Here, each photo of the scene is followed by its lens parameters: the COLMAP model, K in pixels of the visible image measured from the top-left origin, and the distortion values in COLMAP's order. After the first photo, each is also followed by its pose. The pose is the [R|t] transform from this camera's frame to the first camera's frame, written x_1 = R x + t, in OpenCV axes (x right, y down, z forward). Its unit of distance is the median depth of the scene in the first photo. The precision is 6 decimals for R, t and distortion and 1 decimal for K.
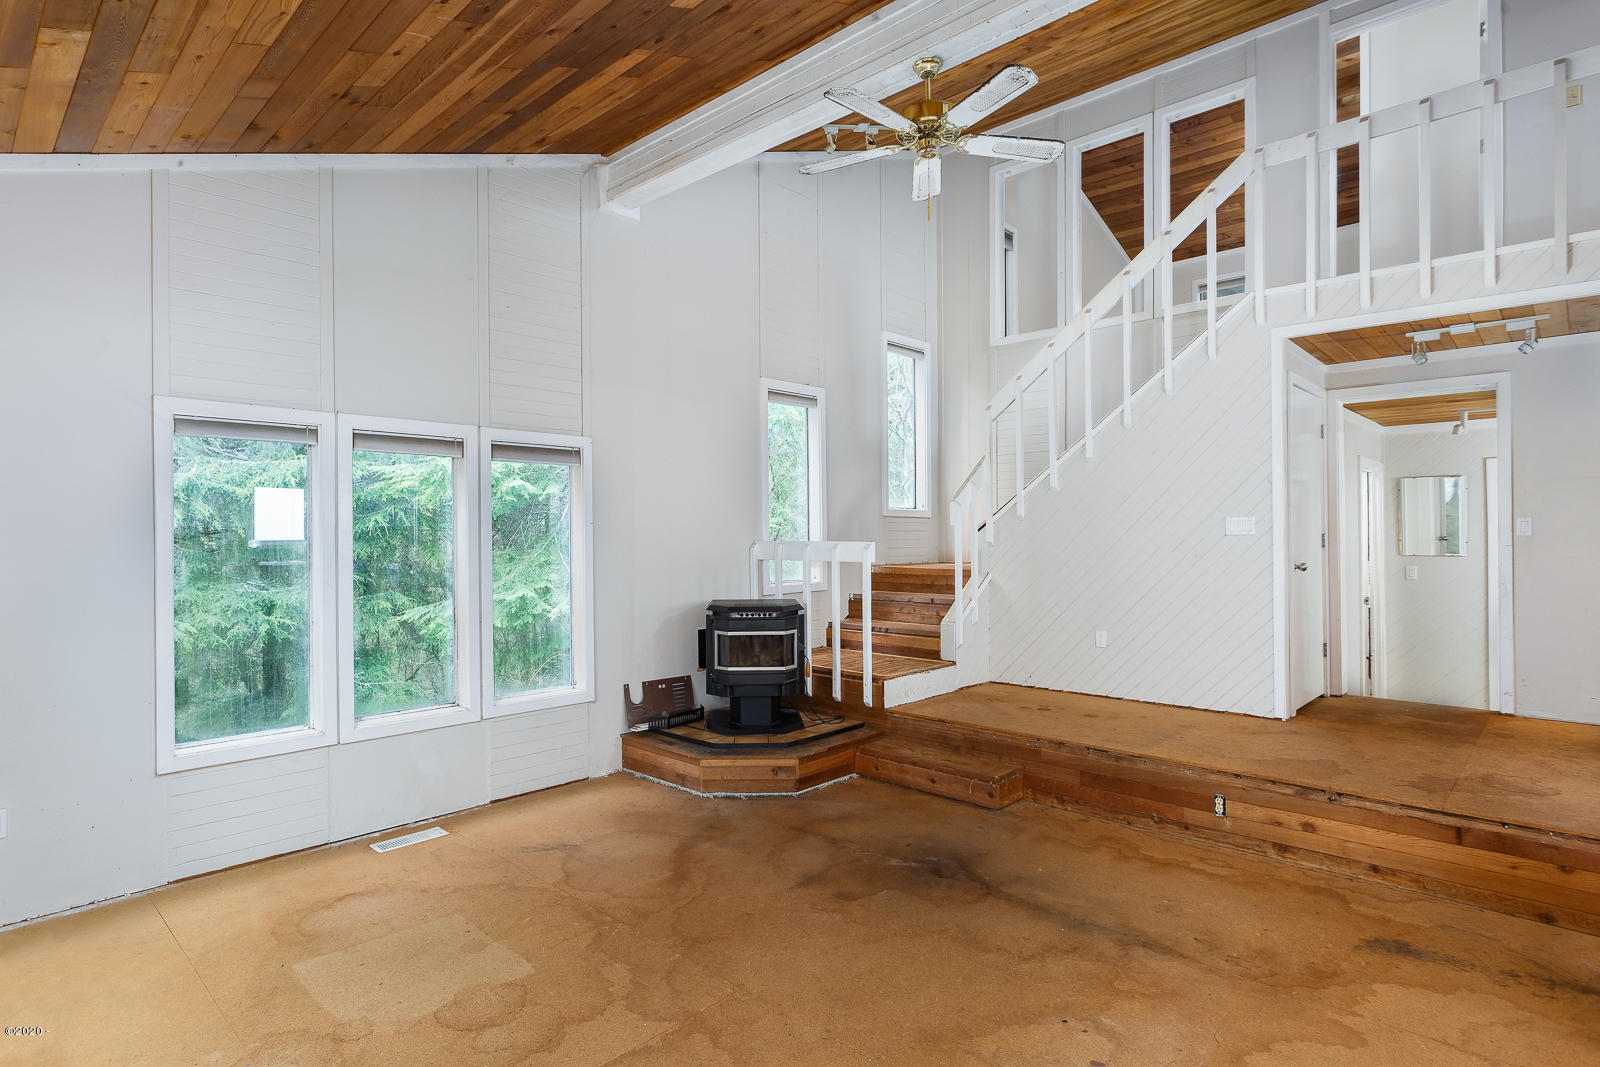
lens RADIAL K [[837.8, 0, 791.8], [0, 837.8, 535.2], [0, 0, 1]] dist [0.000160, -0.000407]
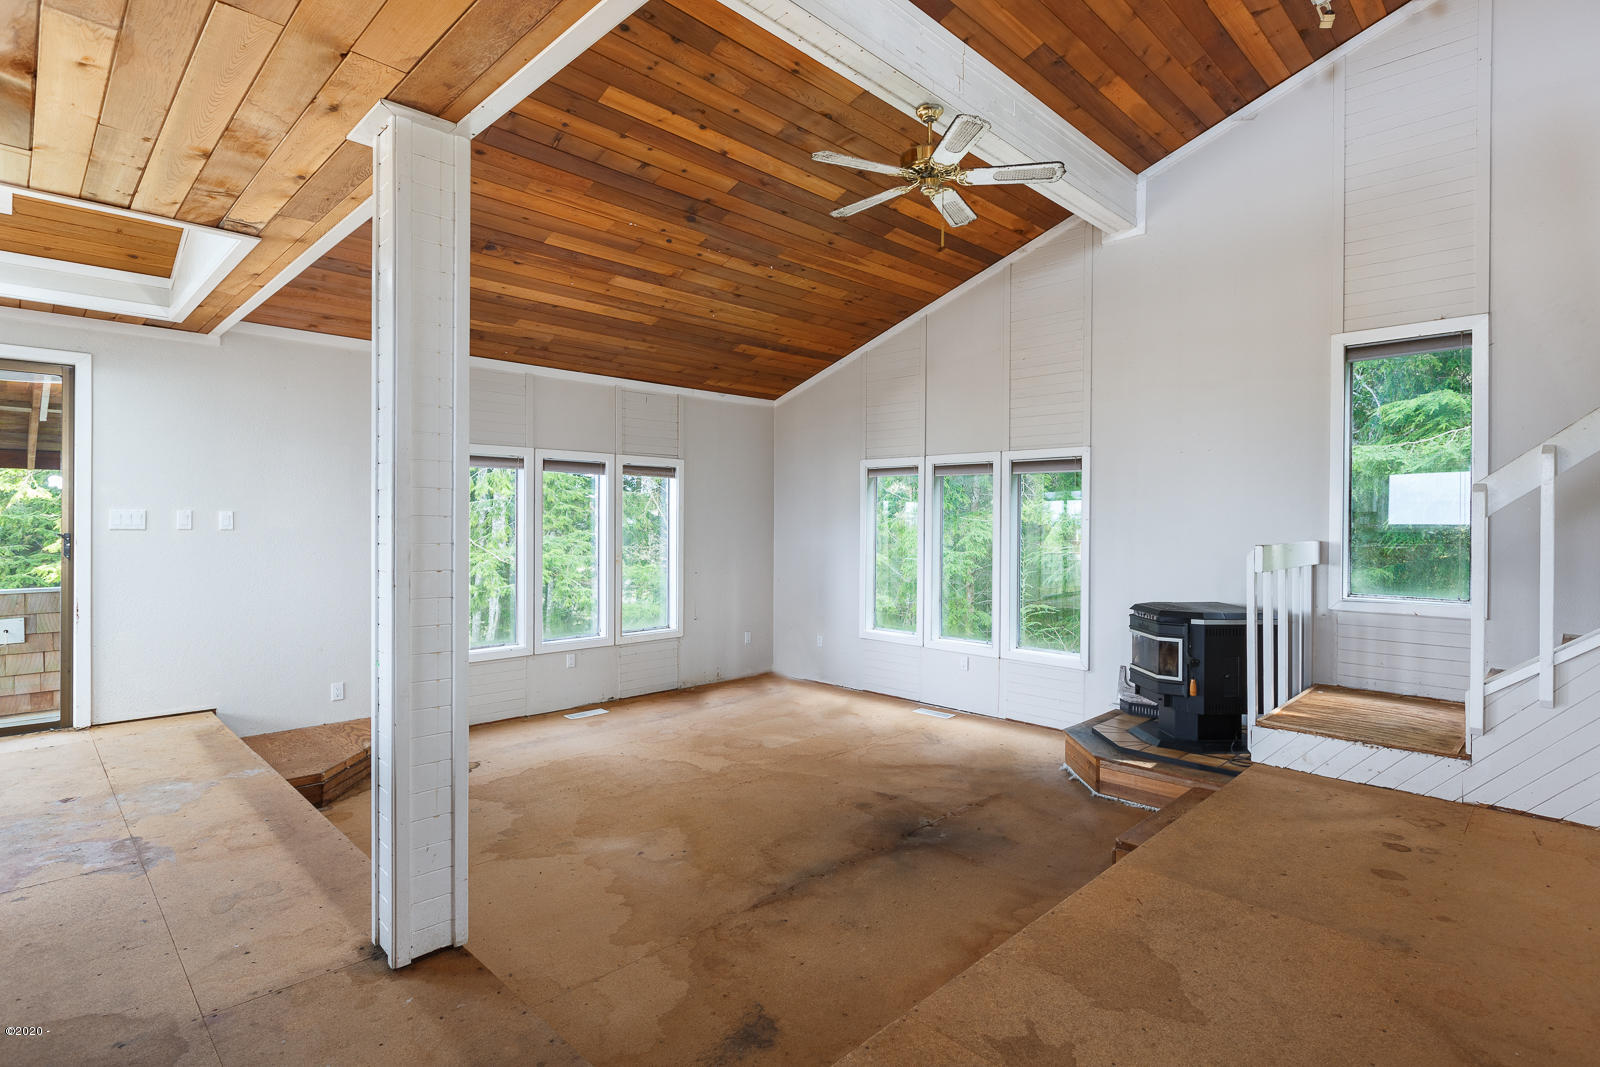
lens RADIAL K [[804.7, 0, 791.9], [0, 804.7, 523.1], [0, 0, 1]] dist [0.000926, -0.000013]
pose [[-0.030681, 0.016117, -0.999399, 1.270699], [-0.000945, 0.999869, 0.016153, -0.036878], [0.999529, 0.001440, -0.030662, 0.877953]]
